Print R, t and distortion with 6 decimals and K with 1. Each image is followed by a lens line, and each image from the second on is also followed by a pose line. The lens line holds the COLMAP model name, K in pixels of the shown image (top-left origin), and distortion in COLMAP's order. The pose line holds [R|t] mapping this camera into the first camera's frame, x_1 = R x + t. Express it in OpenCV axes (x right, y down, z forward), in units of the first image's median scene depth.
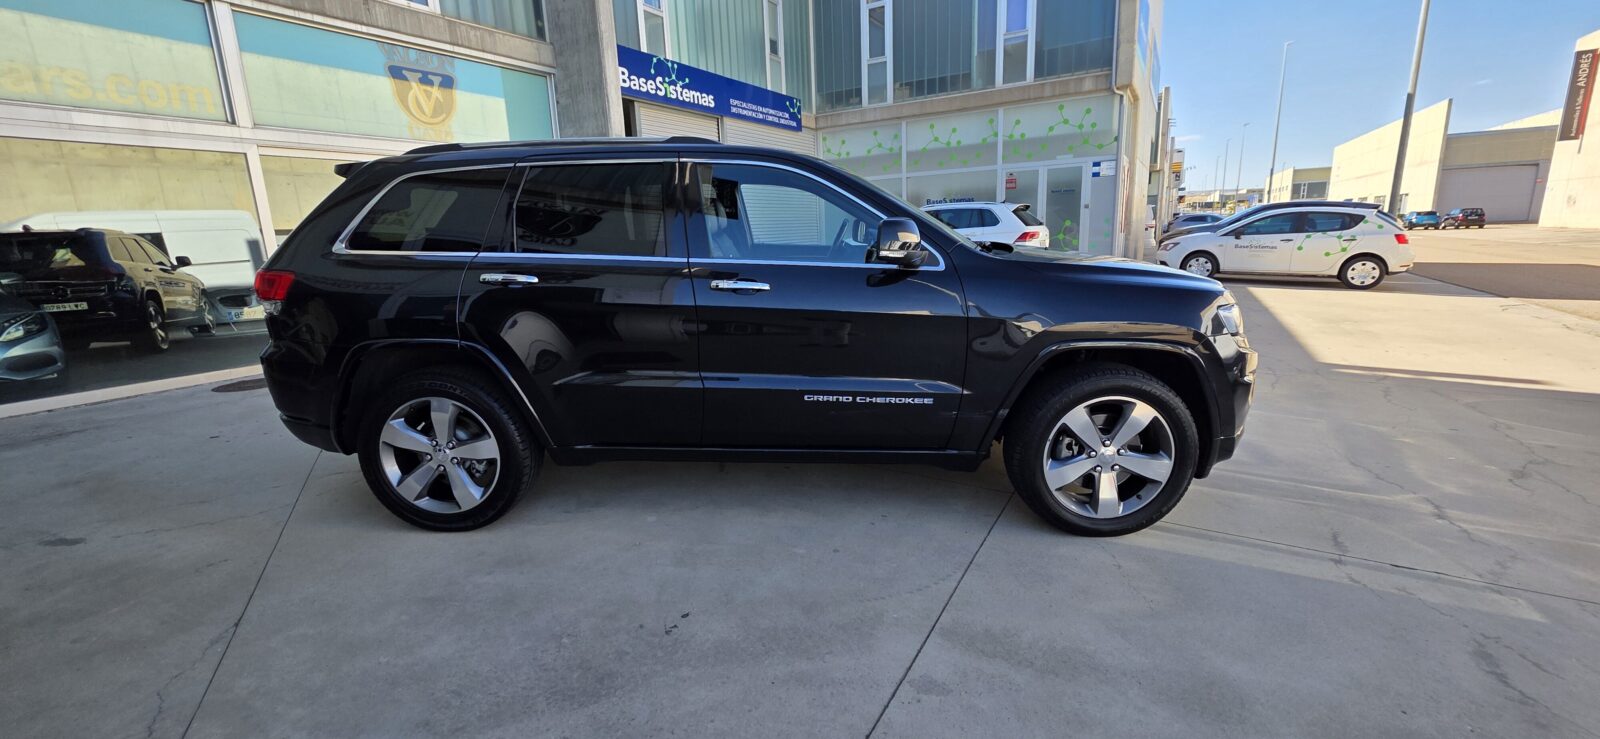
lens RADIAL K [[641.9, 0, 799.9], [0, 641.9, 358.3], [0, 0, 1]] dist [0.003968, -0.000777]
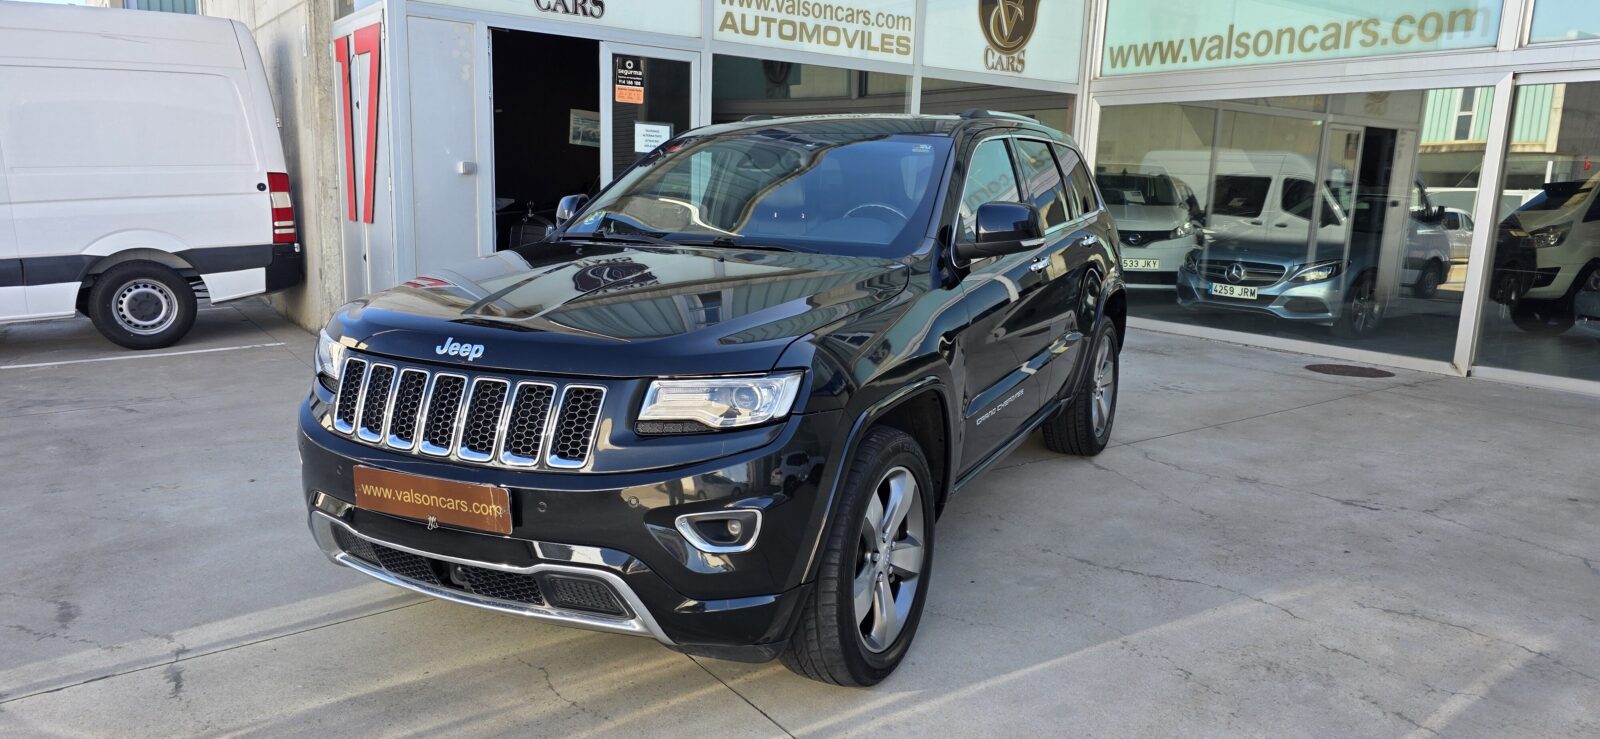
lens RADIAL K [[1064.6, 0, 793.5], [0, 1064.6, 389.9], [0, 0, 1]] dist [0.058899, -0.044335]
pose [[-0.429933, 0.195348, -0.881474, 0.315901], [-0.190713, 0.934633, 0.300148, -0.100100], [0.882489, 0.297152, -0.364574, 0.399912]]
